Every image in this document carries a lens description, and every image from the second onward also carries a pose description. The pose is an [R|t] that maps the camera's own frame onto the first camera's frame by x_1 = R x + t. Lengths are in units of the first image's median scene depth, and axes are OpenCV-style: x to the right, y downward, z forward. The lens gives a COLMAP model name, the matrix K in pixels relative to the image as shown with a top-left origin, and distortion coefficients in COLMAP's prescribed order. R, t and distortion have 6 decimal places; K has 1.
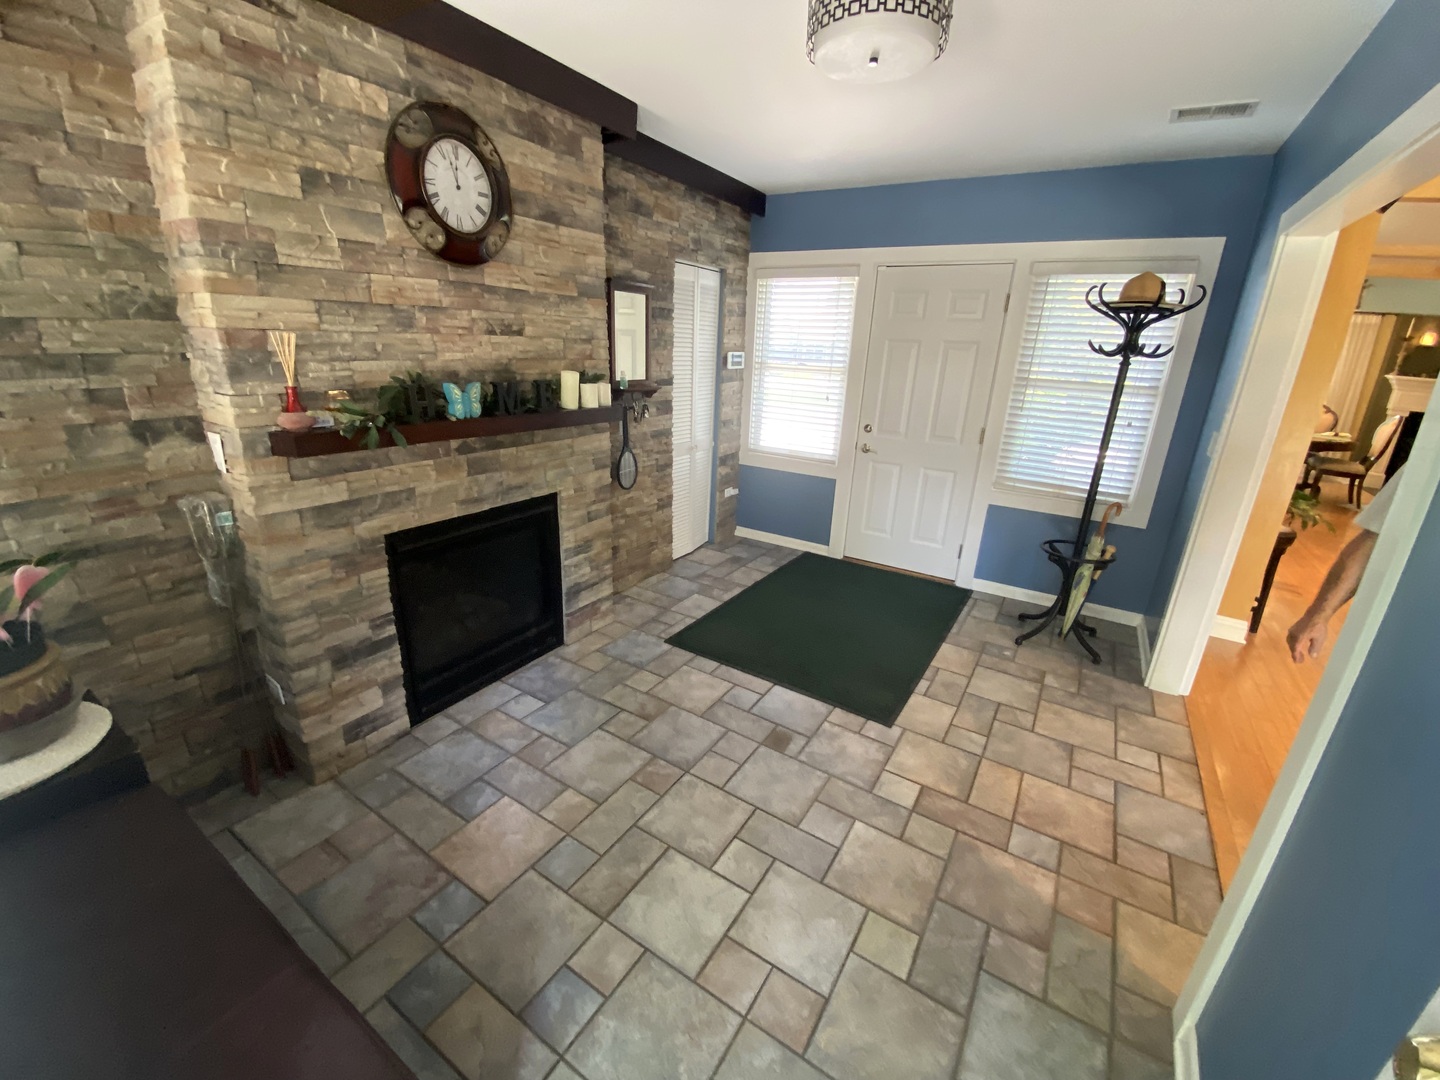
lens RADIAL K [[591.0, 0, 721.7], [0, 591.0, 540.6], [0, 0, 1]] dist [-0.000880, -0.002388]
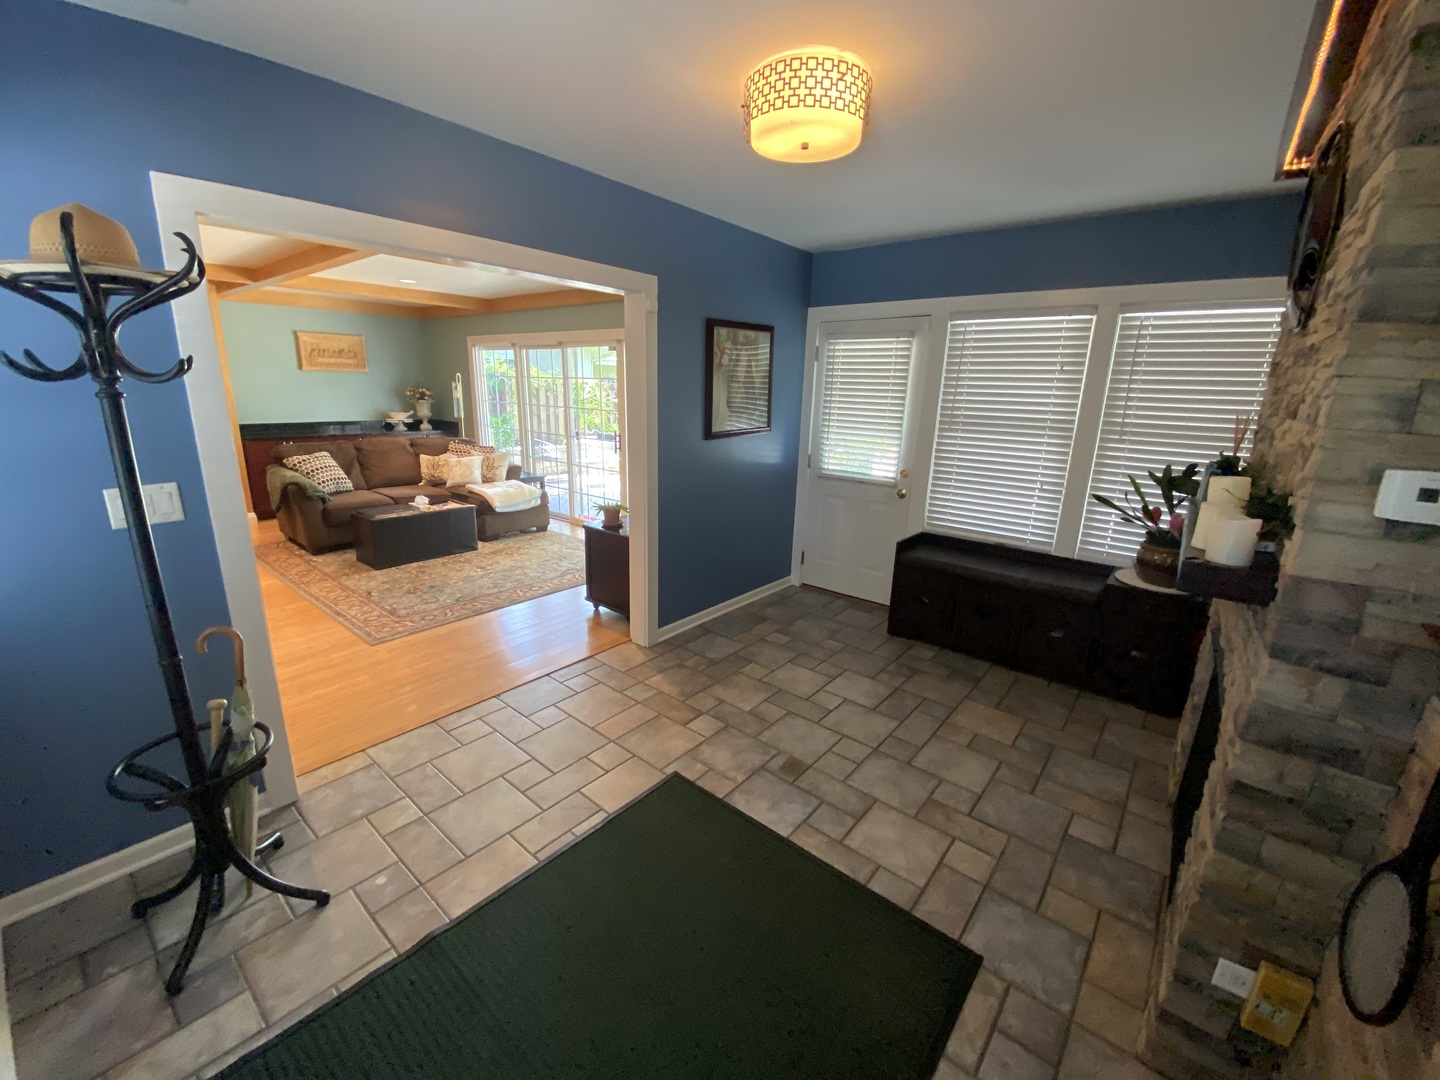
lens RADIAL K [[591.0, 0, 719.1], [0, 591.0, 540.7], [0, 0, 1]] dist [-0.000880, -0.002388]
pose [[-0.989689, -0.097761, 0.104681, 0.157179], [-0.023988, 0.833659, 0.551759, -0.565671], [-0.141209, 0.543559, -0.827408, 1.675455]]
